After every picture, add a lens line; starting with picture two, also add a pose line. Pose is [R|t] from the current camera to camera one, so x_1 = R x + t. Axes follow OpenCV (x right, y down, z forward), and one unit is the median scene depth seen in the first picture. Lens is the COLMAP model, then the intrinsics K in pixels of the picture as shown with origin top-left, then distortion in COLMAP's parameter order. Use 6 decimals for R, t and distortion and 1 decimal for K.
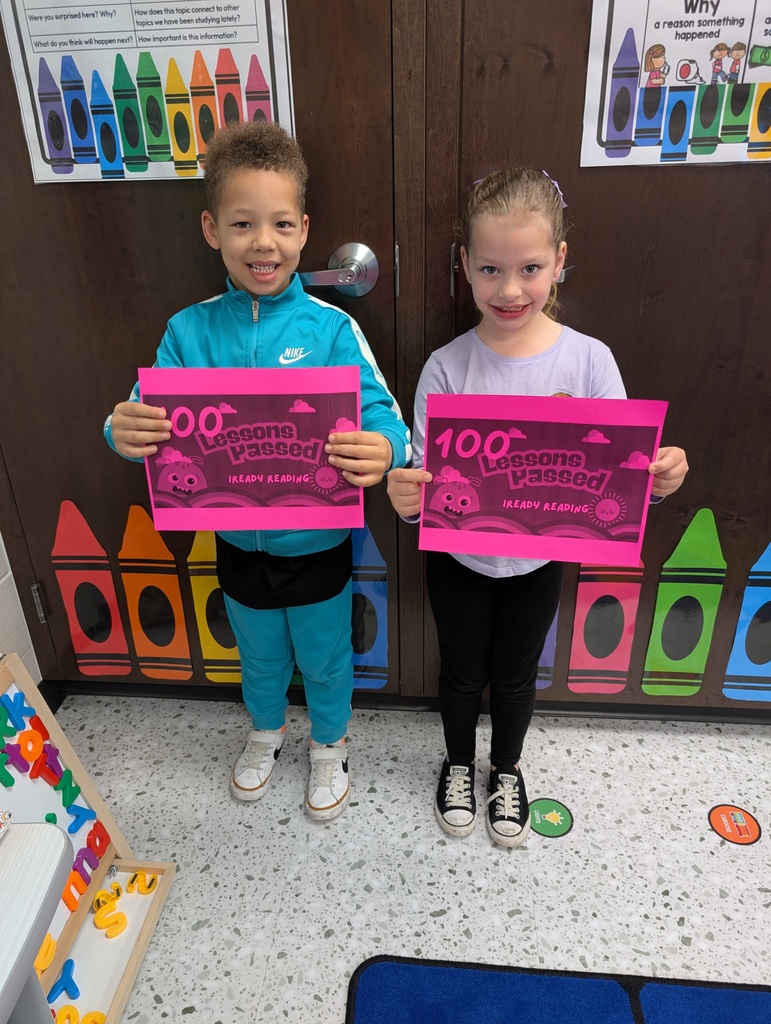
lens RADIAL K [[706.3, 0, 385.5], [0, 706.3, 512.0], [0, 0, 1]] dist [0.011839, -0.004170]
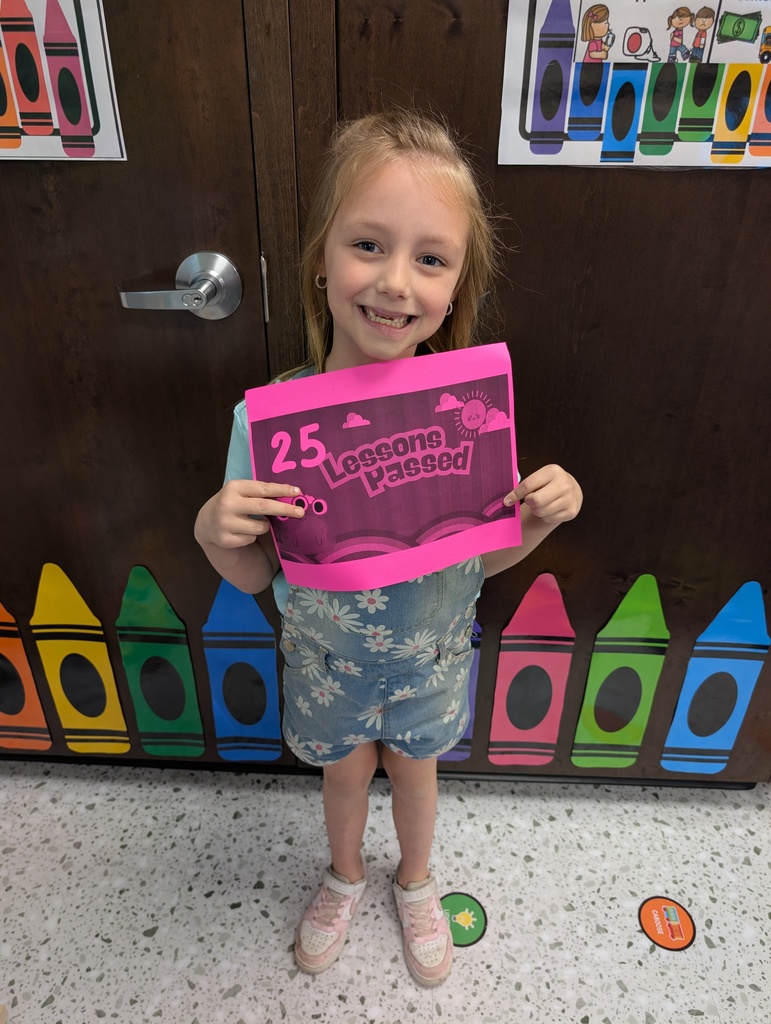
lens RADIAL K [[717.6, 0, 385.5], [0, 717.6, 512.0], [0, 0, 1]] dist [0.005882, -0.005022]
pose [[0.998345, 0.005363, 0.057263, 0.089514], [-0.009529, 0.997305, 0.072741, -0.135490], [-0.056718, -0.073167, 0.995706, 0.168428]]
